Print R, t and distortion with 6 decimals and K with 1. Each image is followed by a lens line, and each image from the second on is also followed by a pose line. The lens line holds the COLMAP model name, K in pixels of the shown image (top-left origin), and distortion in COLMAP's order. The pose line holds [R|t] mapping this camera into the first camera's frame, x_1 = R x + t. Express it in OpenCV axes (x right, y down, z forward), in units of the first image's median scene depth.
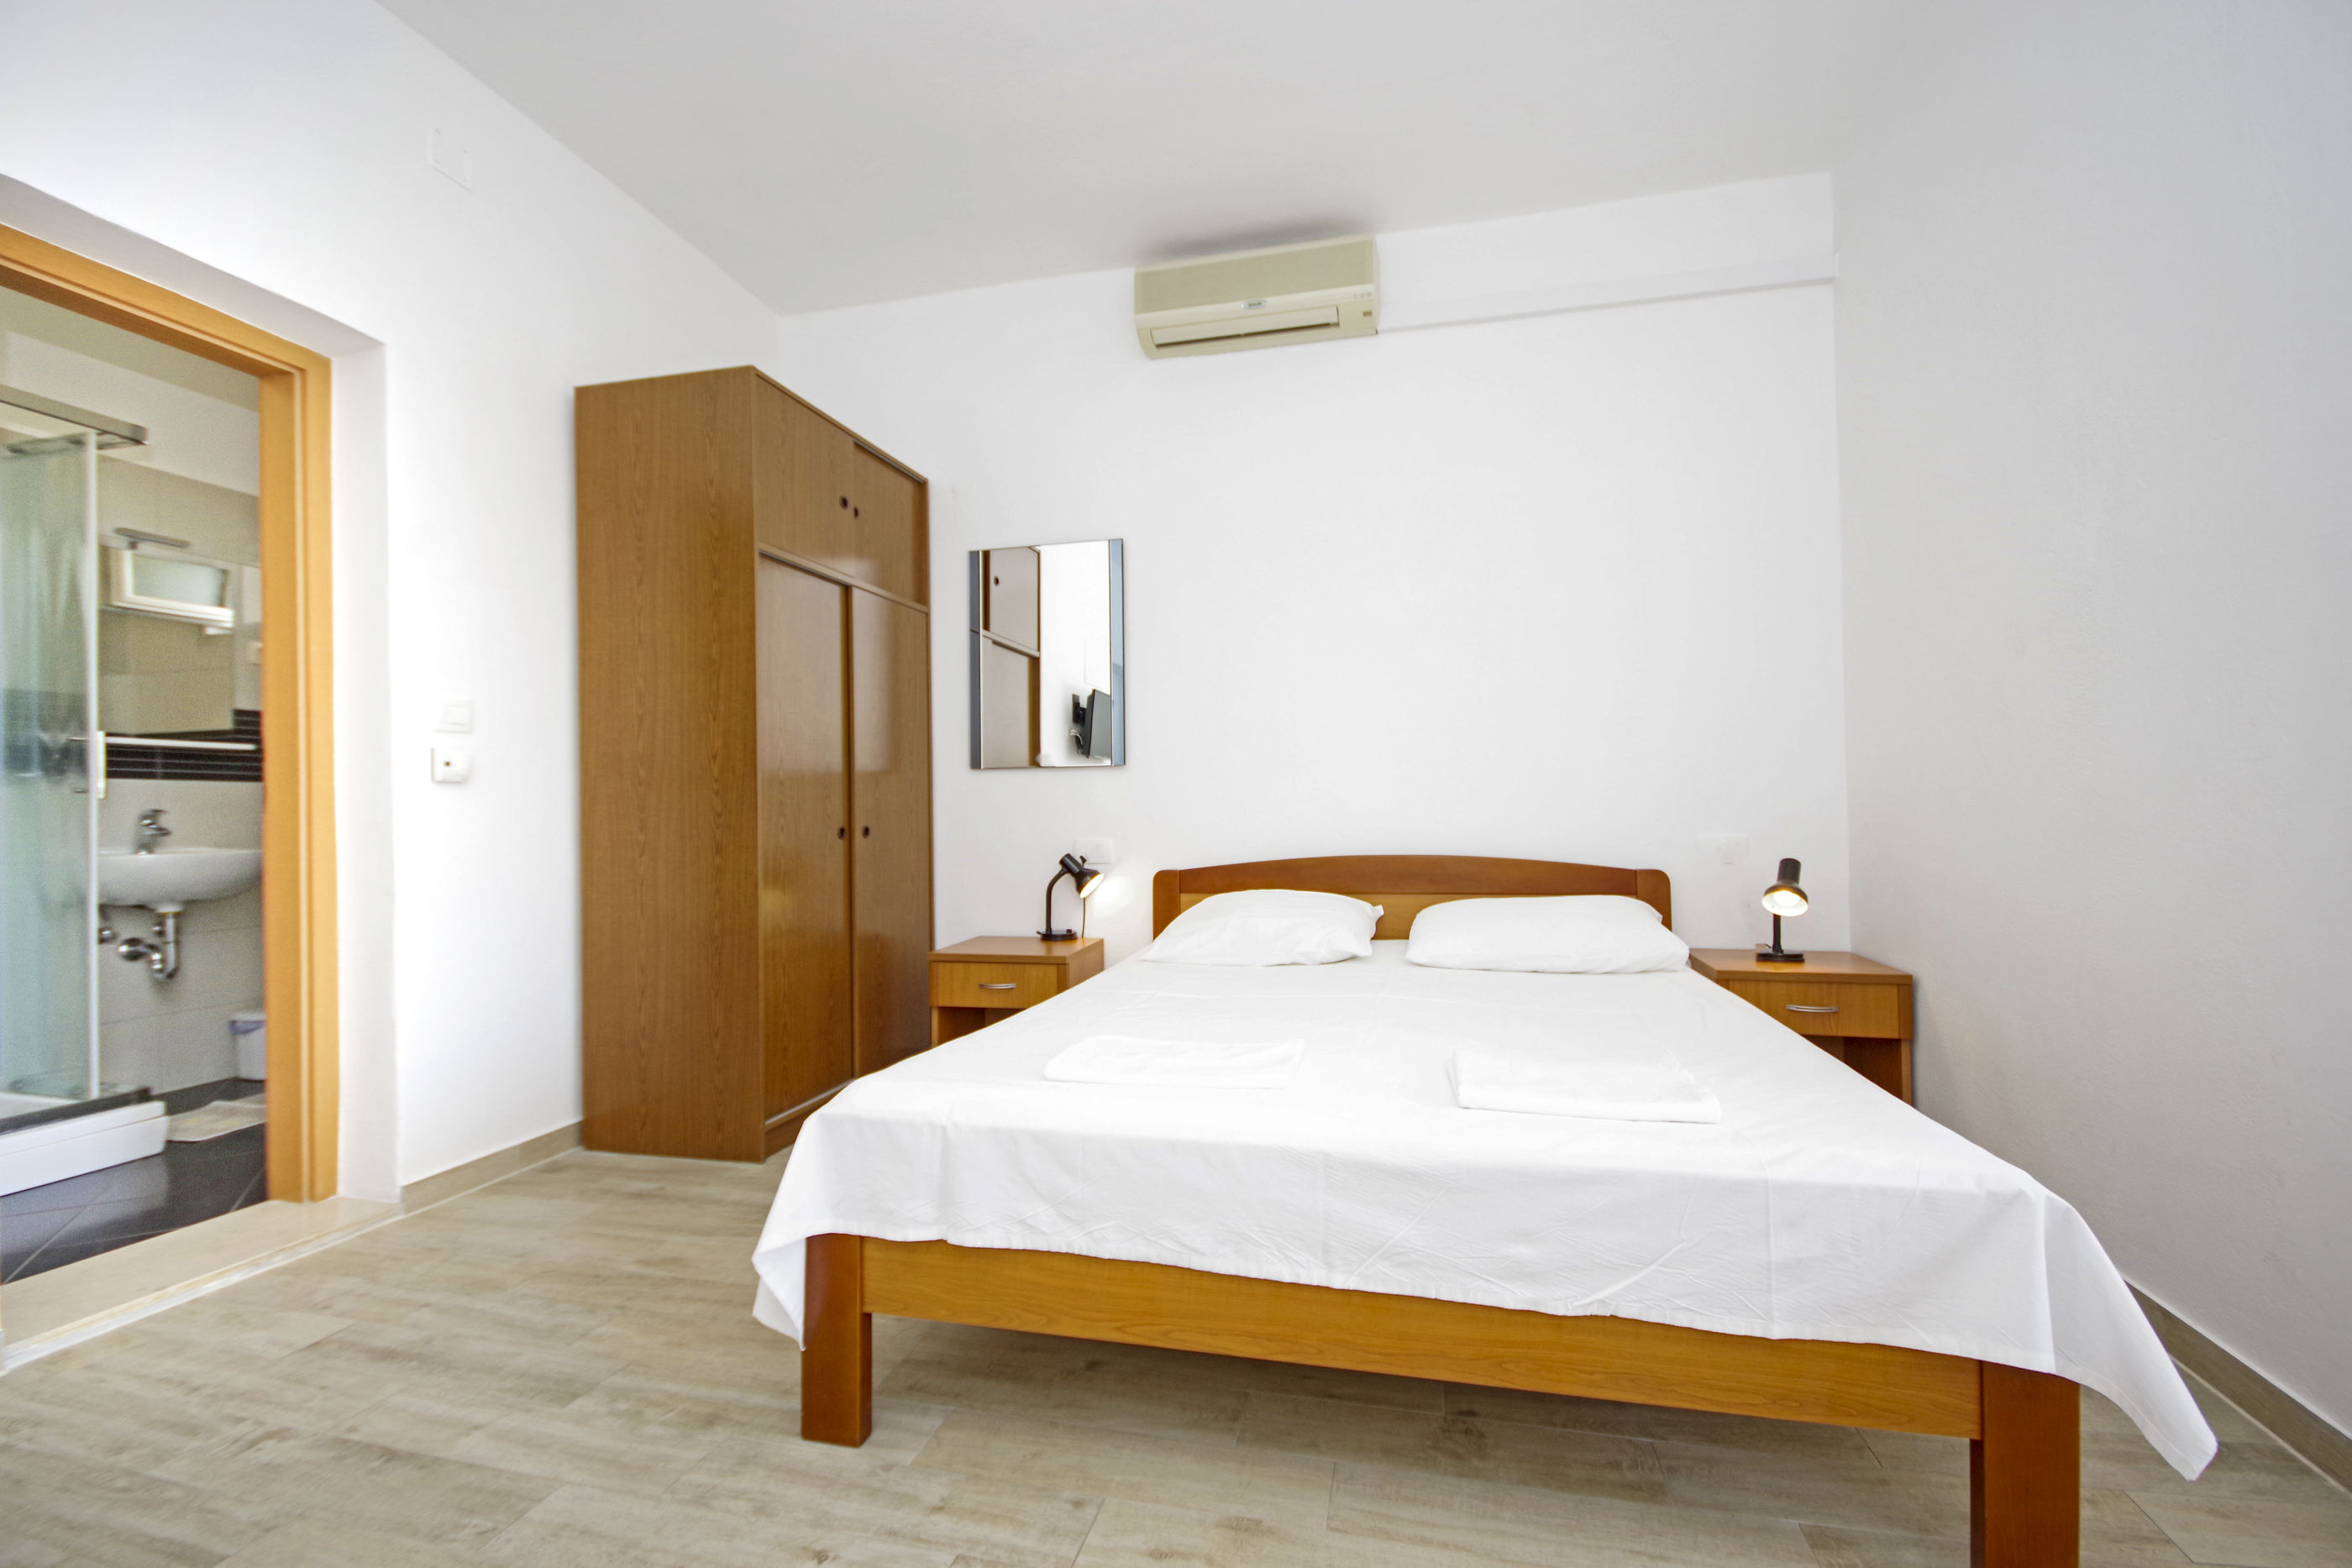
lens RADIAL K [[1051.5, 0, 1122.1], [0, 1051.5, 849.2], [0, 0, 1]] dist [-0.003062, -0.000702]
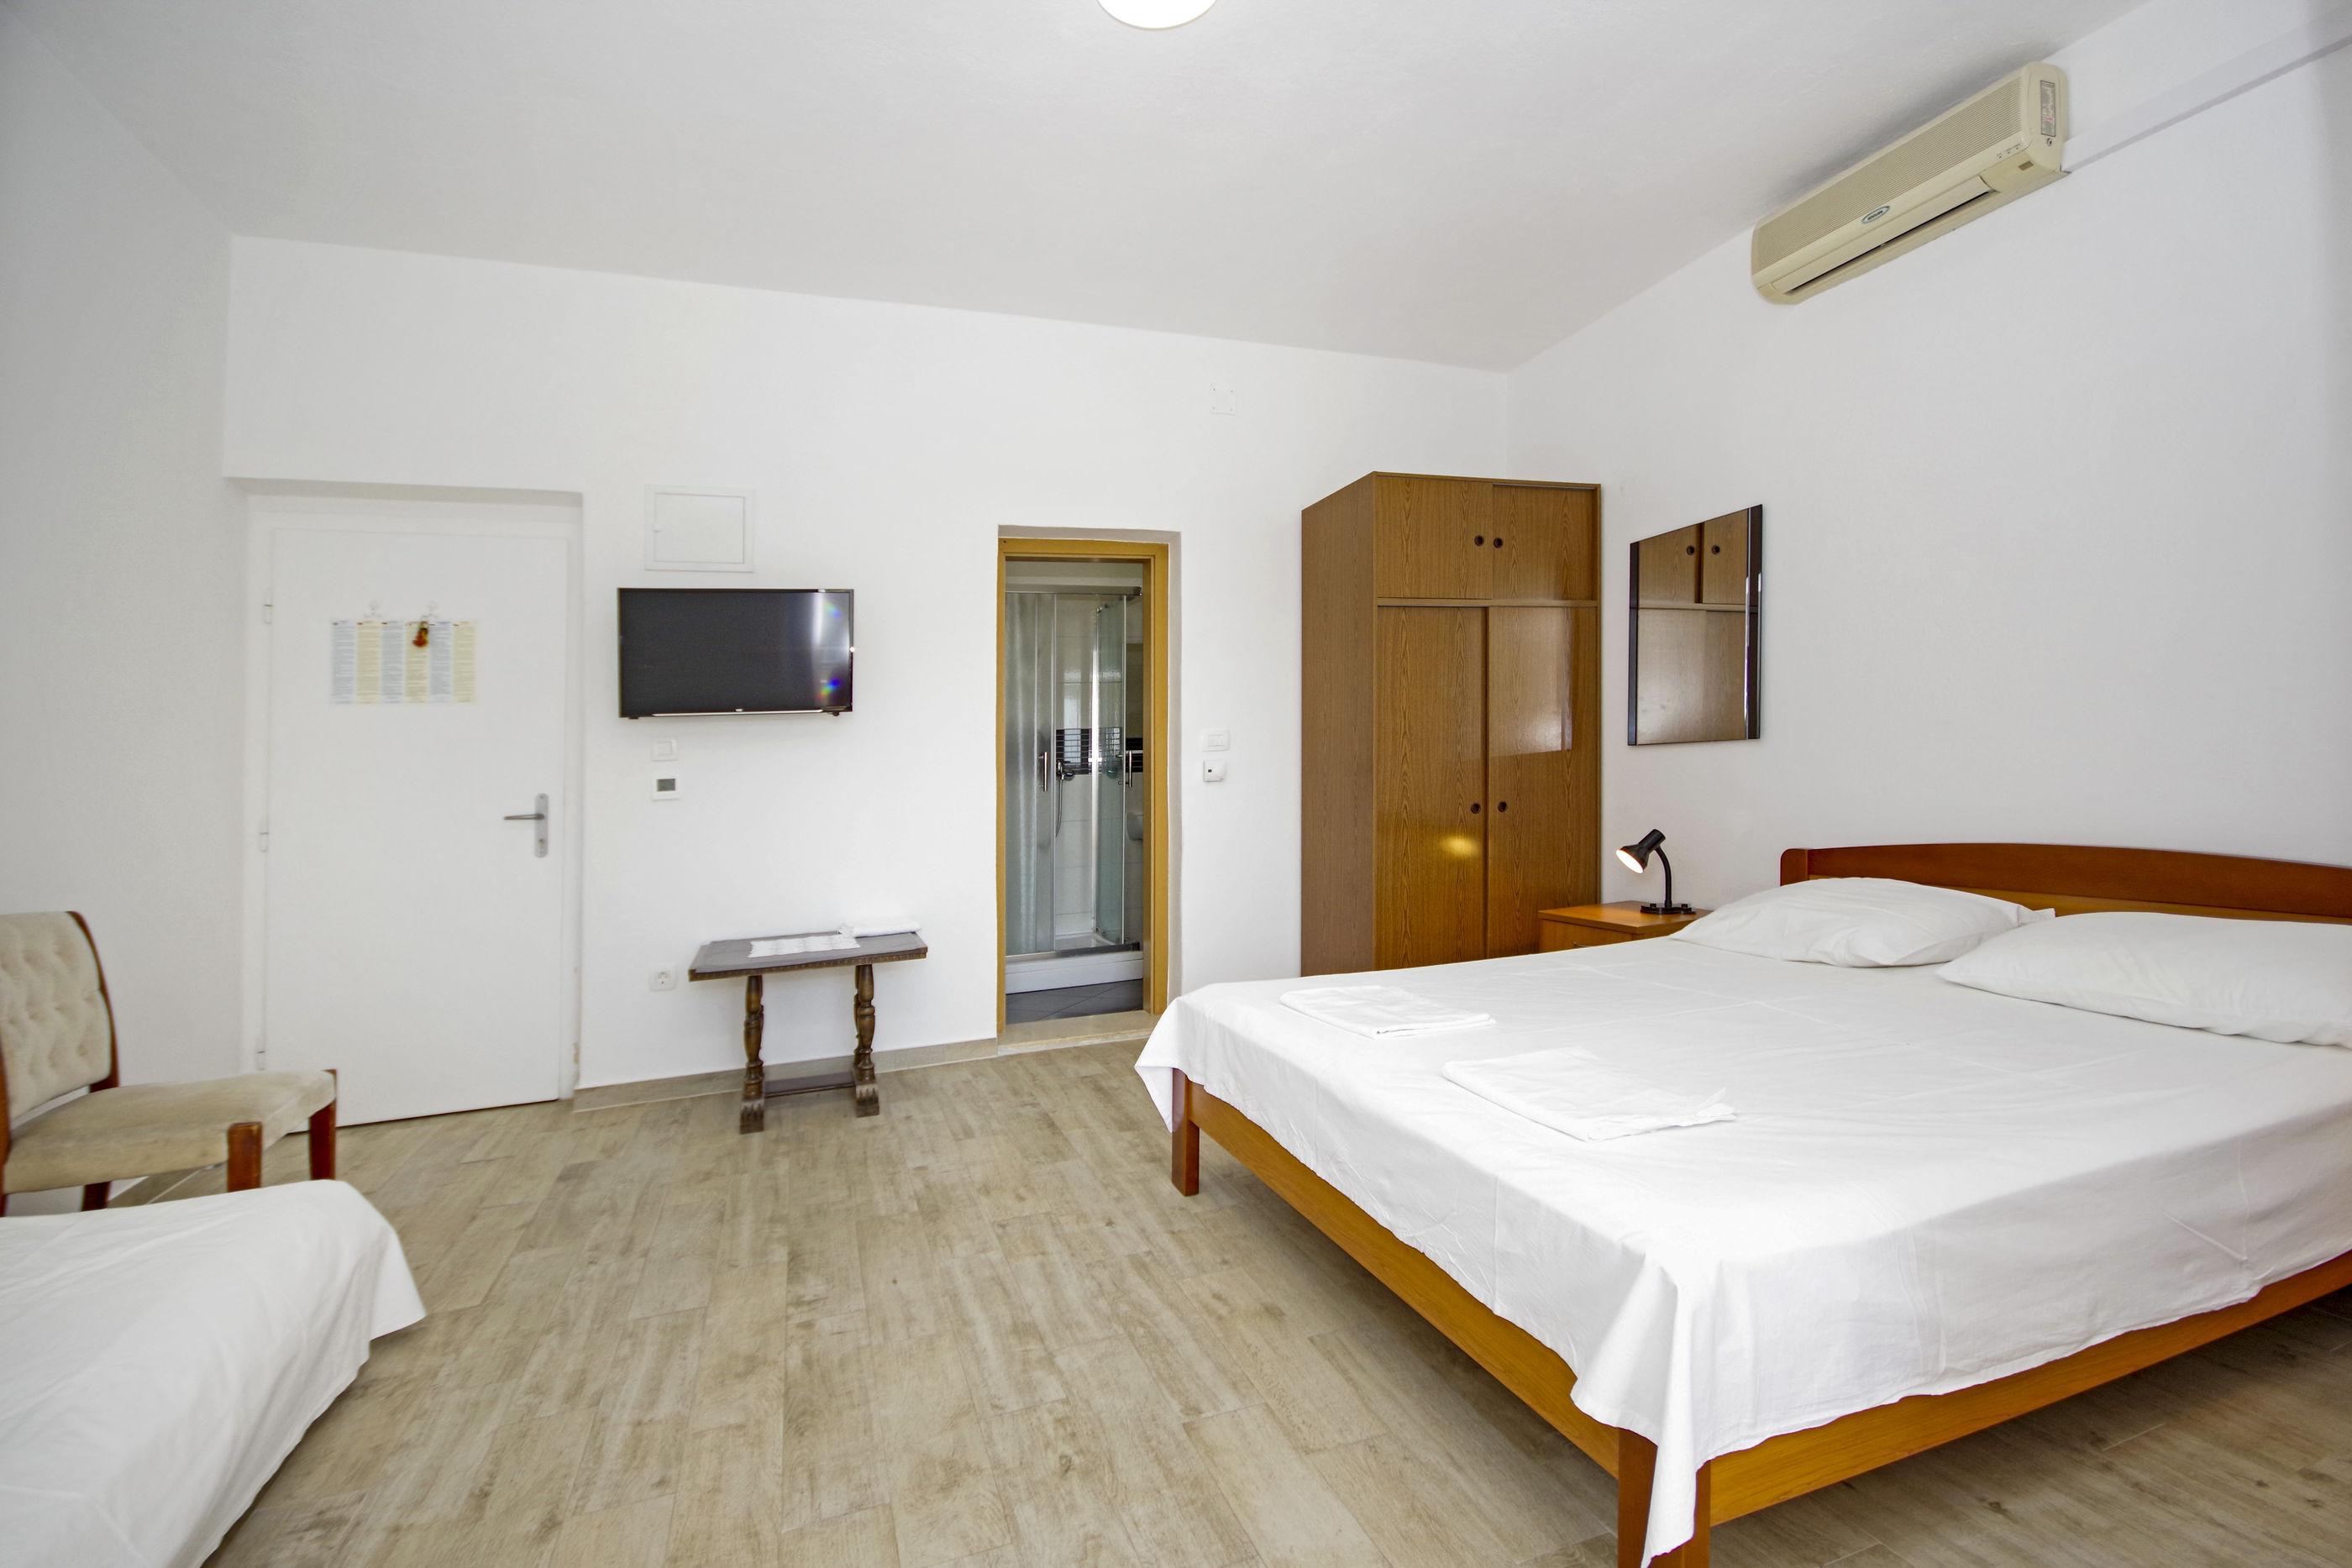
lens RADIAL K [[1021.5, 0, 1176.0], [0, 1021.5, 784.0], [0, 0, 1]] dist [-0.002670, -0.001002]
pose [[0.561847, -0.003985, -0.827232, 0.898581], [0.011636, 0.999928, 0.003086, -0.087734], [0.827159, -0.011359, 0.561853, 0.046153]]
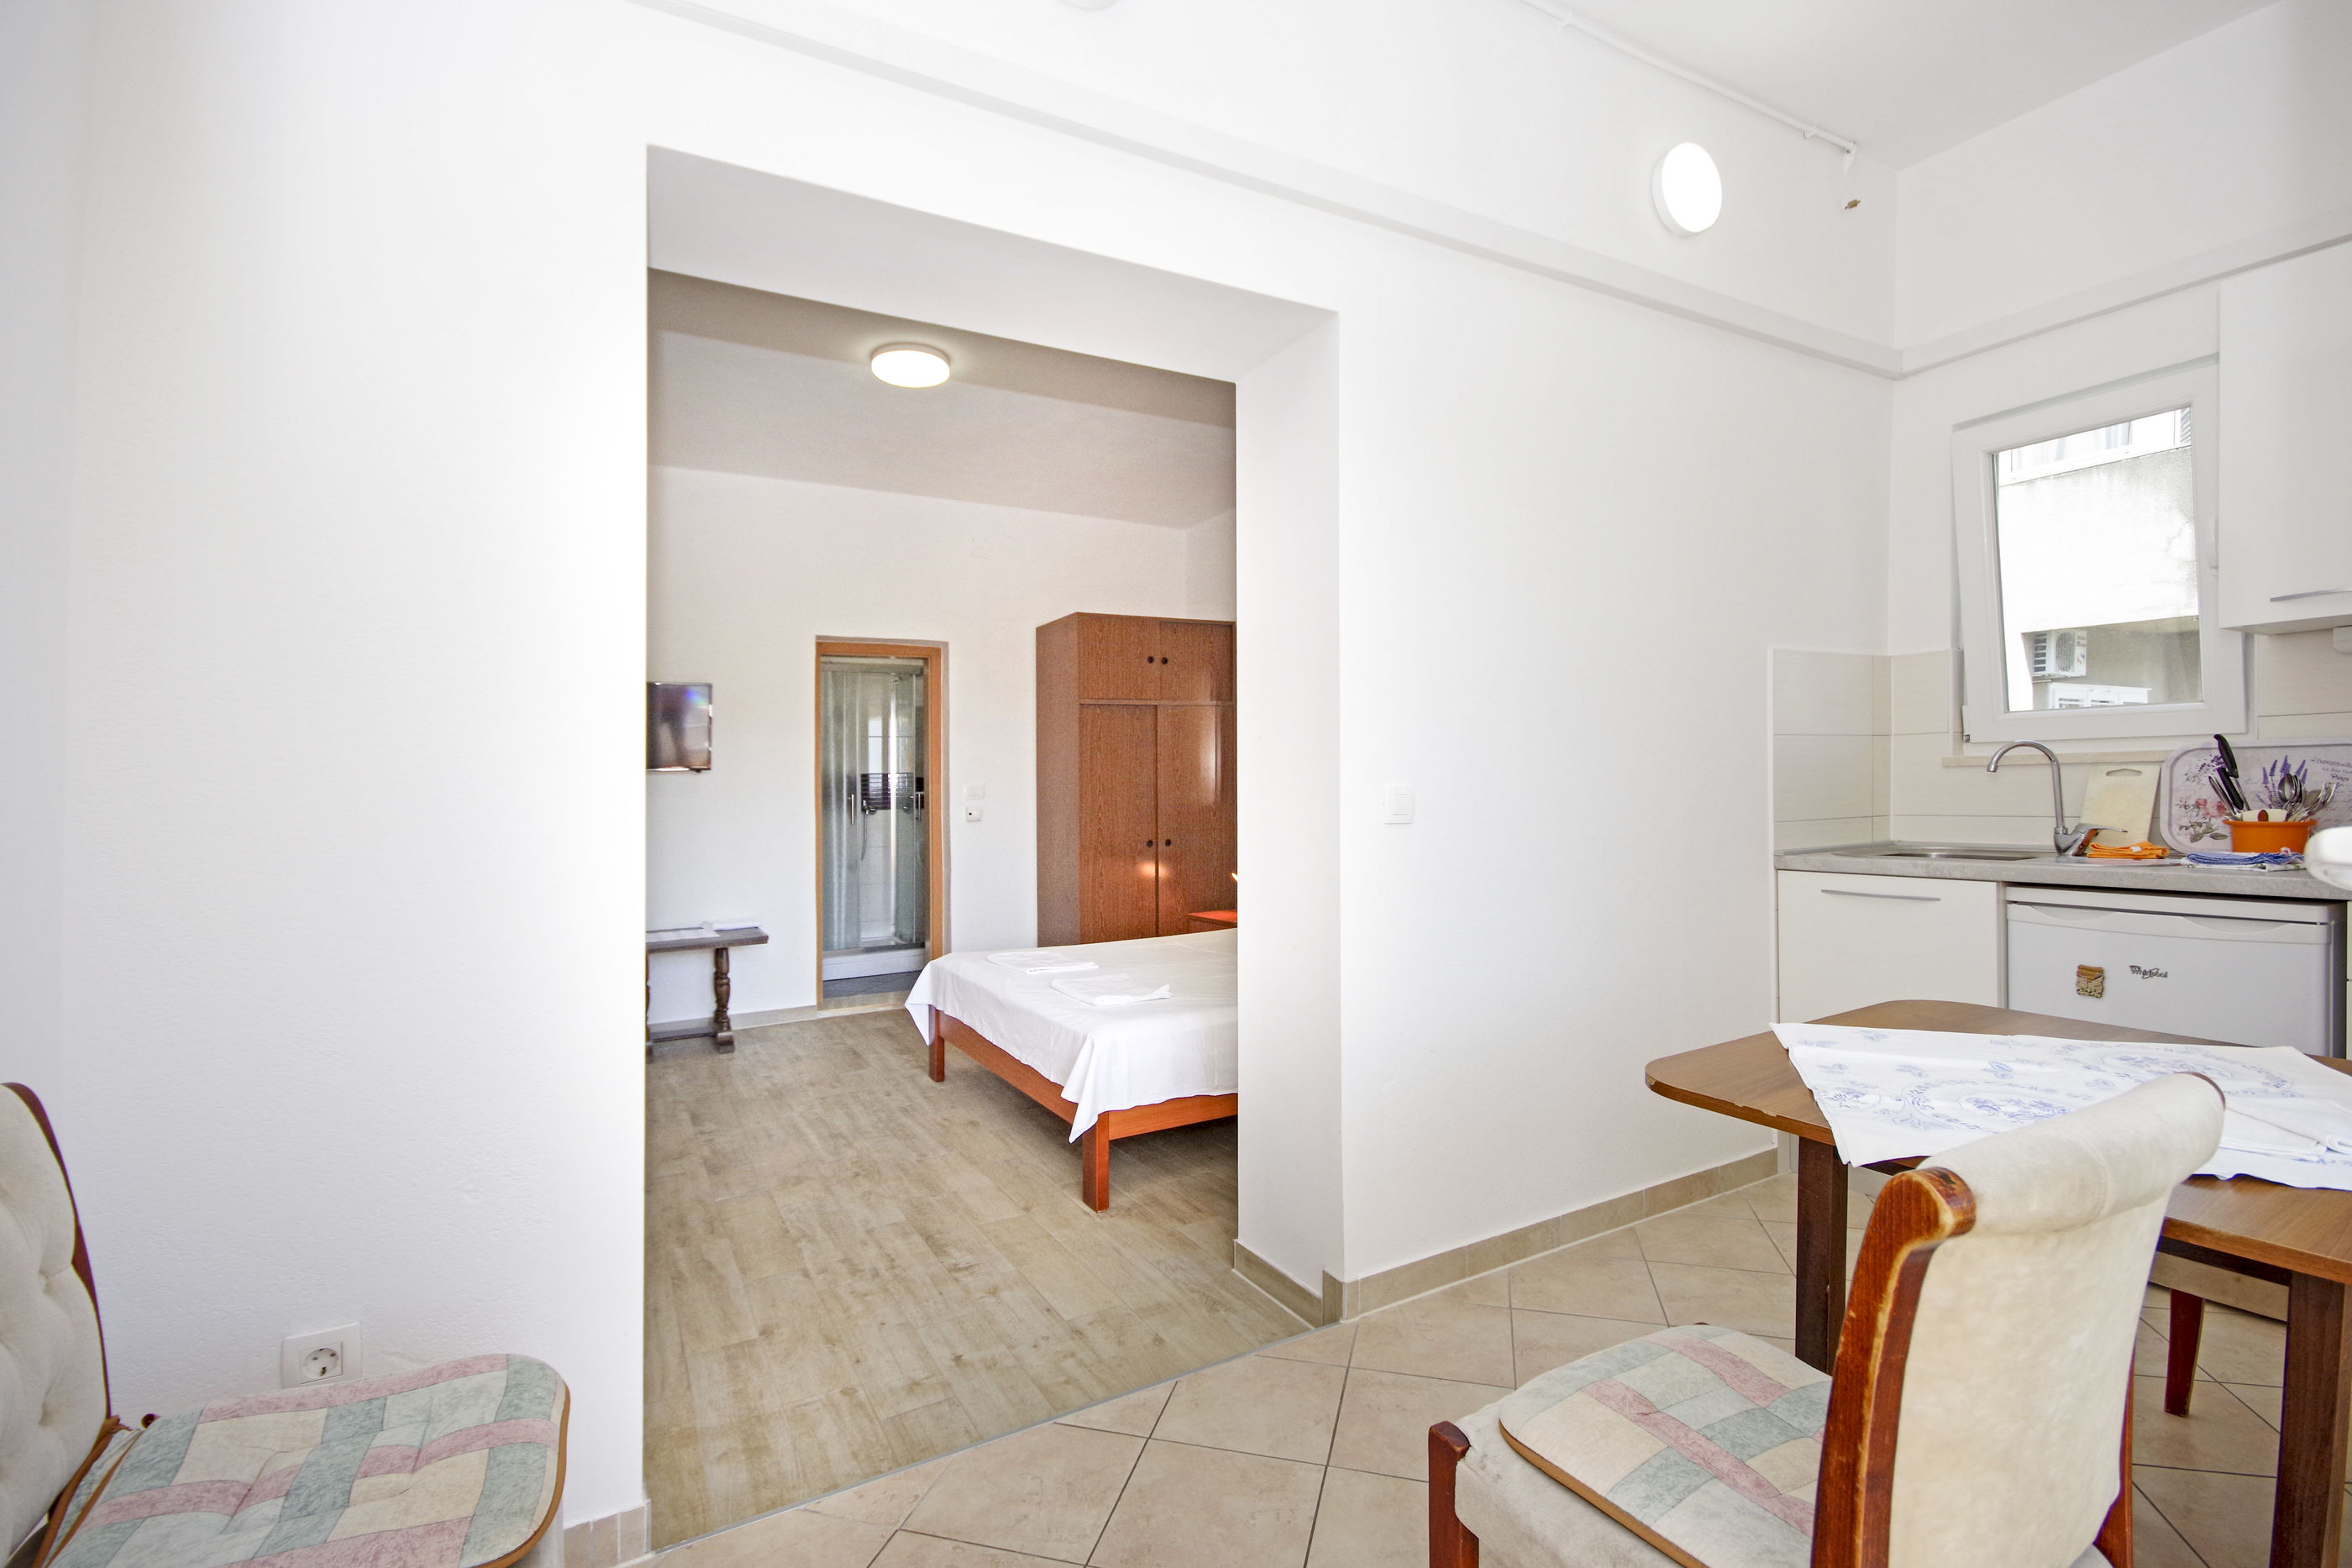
lens RADIAL K [[1051.5, 0, 1122.1], [0, 1051.5, 849.2], [0, 0, 1]] dist [-0.003062, -0.000702]
pose [[0.653733, 0.033924, -0.755965, 1.744151], [0.007319, 0.998664, 0.051145, -0.155157], [0.756690, -0.038968, 0.652611, -0.349674]]
